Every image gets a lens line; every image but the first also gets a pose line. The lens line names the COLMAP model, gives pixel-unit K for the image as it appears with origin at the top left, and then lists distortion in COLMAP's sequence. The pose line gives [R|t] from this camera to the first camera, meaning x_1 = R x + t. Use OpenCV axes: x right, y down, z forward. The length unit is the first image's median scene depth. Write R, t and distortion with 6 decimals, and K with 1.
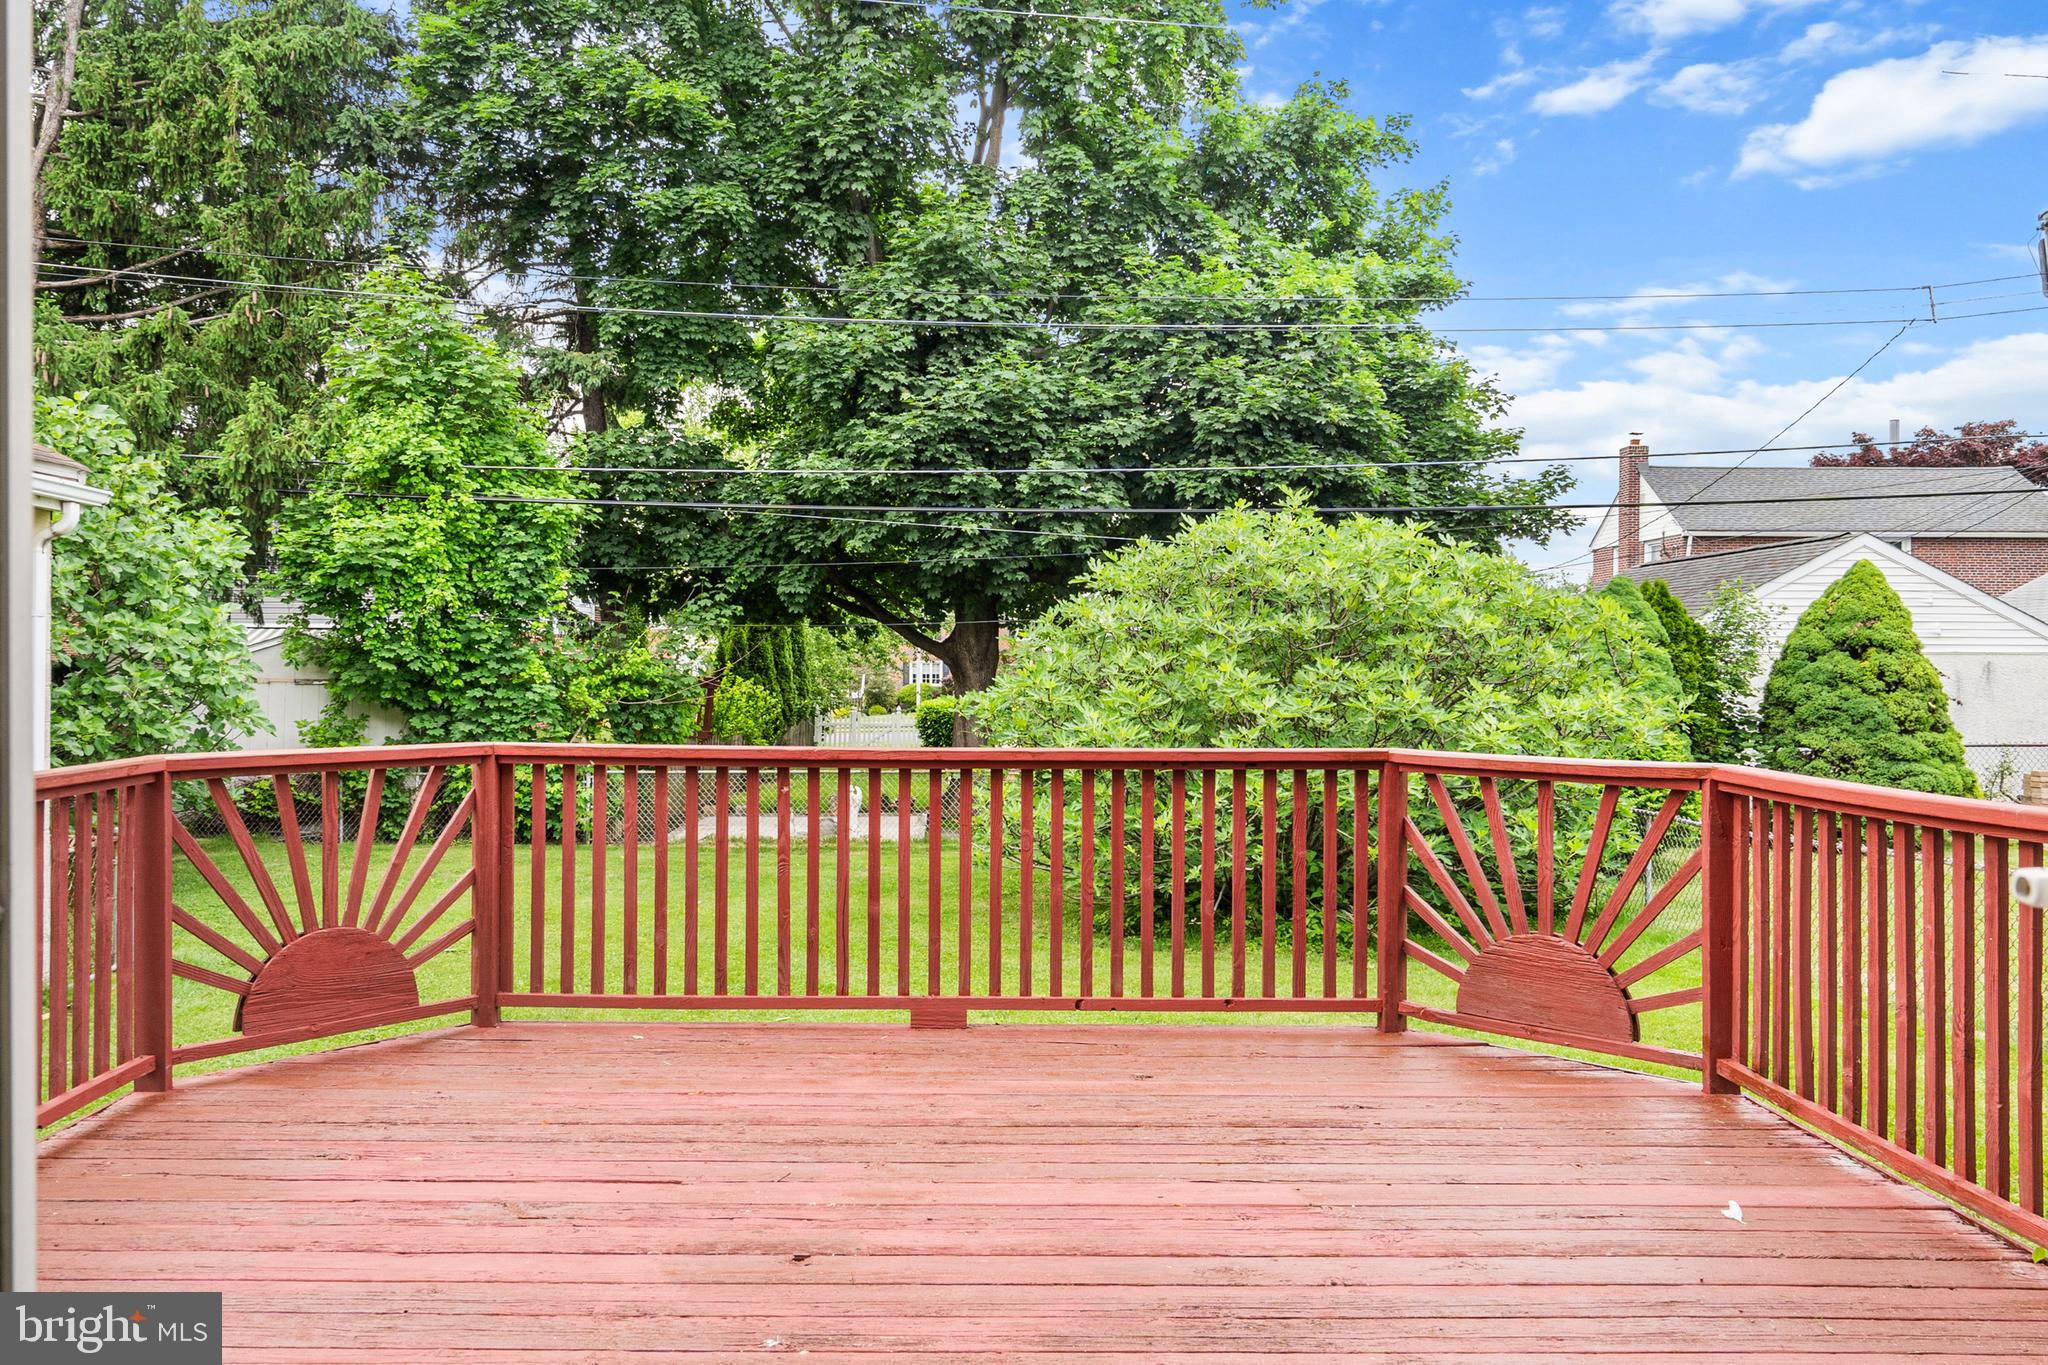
lens RADIAL K [[1445.5, 0, 1026.5], [0, 1445.5, 668.0], [0, 0, 1]] dist [-0.002180, 0.000512]
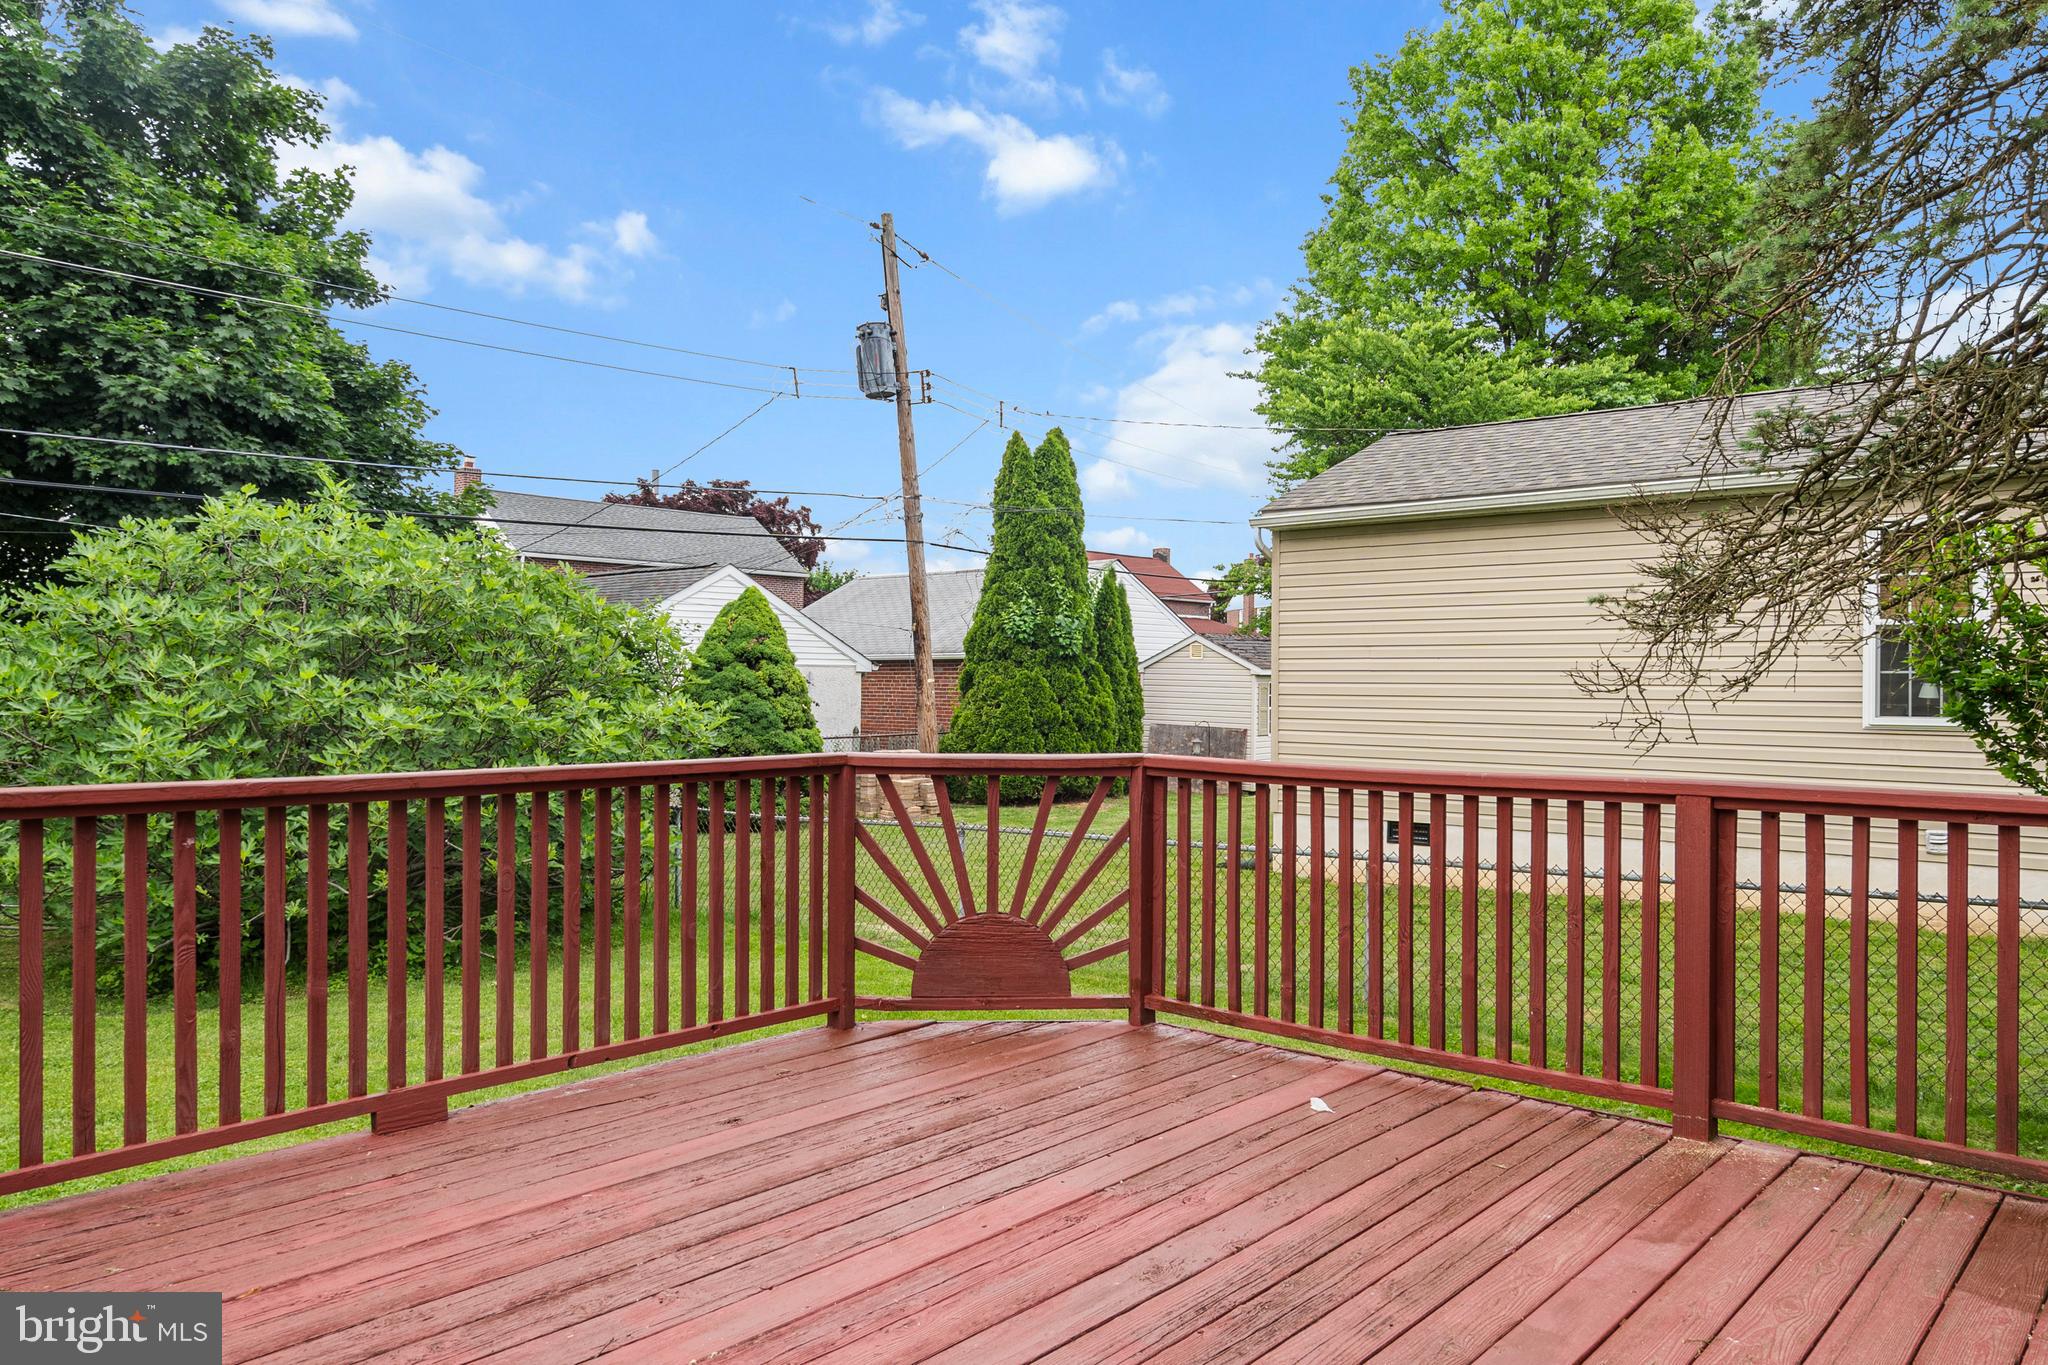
lens RADIAL K [[1359.1, 0, 1024.0], [0, 1359.1, 682.5], [0, 0, 1]] dist [-0.002599, -0.001065]
pose [[0.695660, -0.001601, 0.718369, -0.356305], [-0.001500, 0.999992, 0.003681, 0.001809], [-0.718370, -0.003638, 0.695652, 0.238005]]
